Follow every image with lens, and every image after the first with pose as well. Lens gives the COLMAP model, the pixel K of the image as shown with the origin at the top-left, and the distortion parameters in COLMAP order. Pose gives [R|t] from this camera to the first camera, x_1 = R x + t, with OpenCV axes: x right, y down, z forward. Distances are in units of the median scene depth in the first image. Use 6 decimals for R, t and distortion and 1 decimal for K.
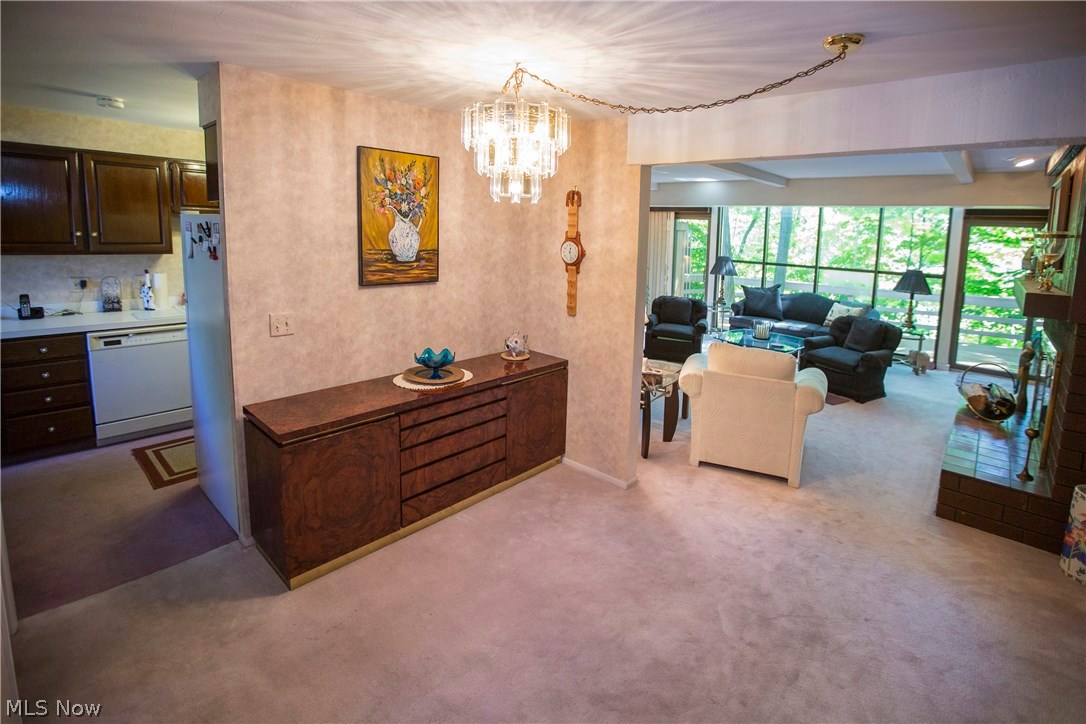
lens RADIAL K [[513.2, 0, 546.7], [0, 513.2, 294.0], [0, 0, 1]] dist [-0.001594, -0.000271]
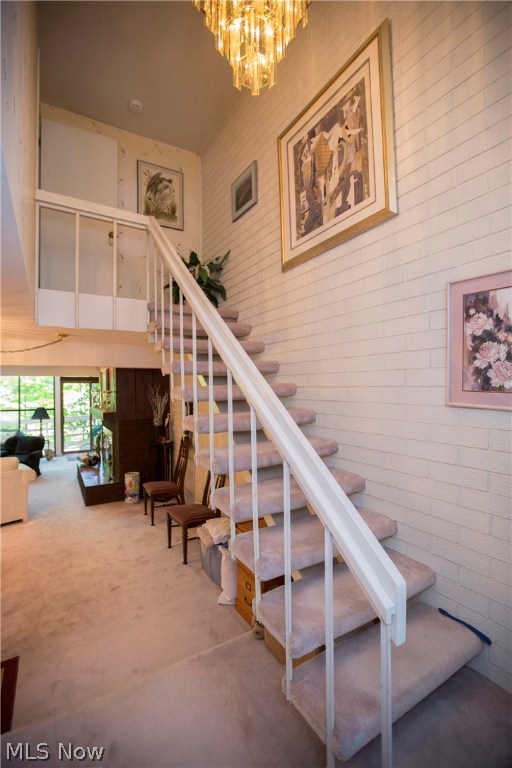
lens RADIAL K [[345.0, 0, 256.0], [0, 345.0, 384.0], [0, 0, 1]] dist [0.014730, -0.000235]
pose [[0.304671, -0.030584, 0.951966, -0.309275], [0.132845, 0.991079, -0.010676, -0.014326], [-0.943148, 0.129717, 0.306016, -0.197619]]
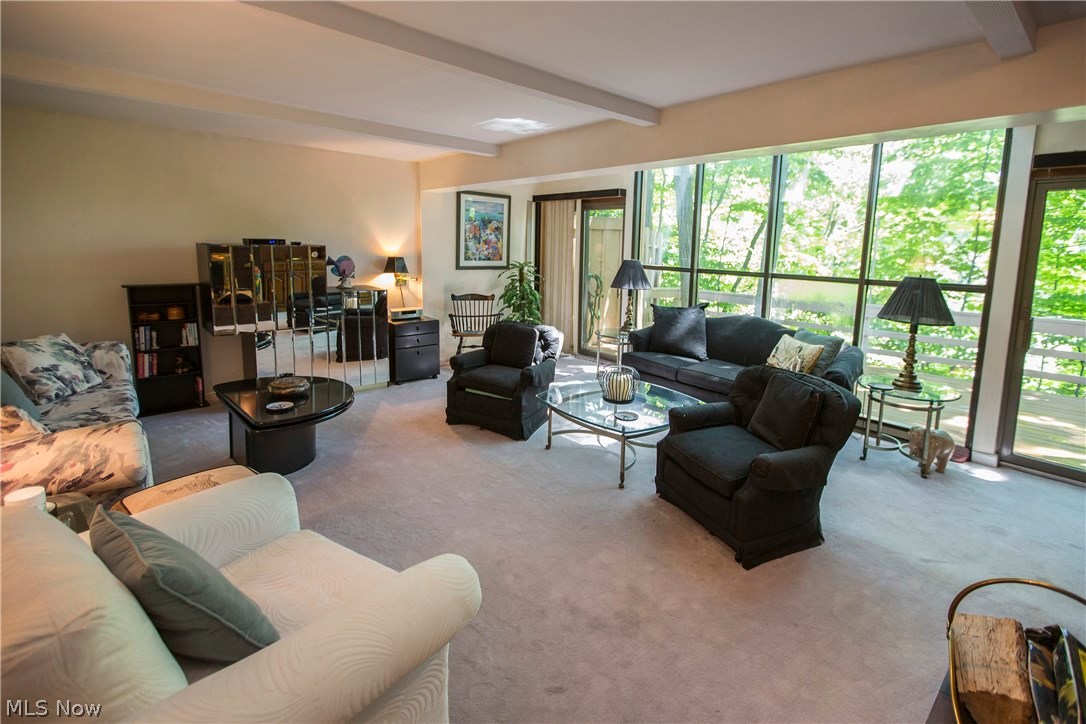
lens RADIAL K [[487.9, 0, 544.5], [0, 487.9, 314.0], [0, 0, 1]] dist [0.014730, -0.000235]
pose [[0.990427, 0.006288, -0.137898, 0.429300], [-0.004486, 0.999900, 0.013378, -0.016011], [0.137968, -0.012632, 0.990356, 0.472684]]
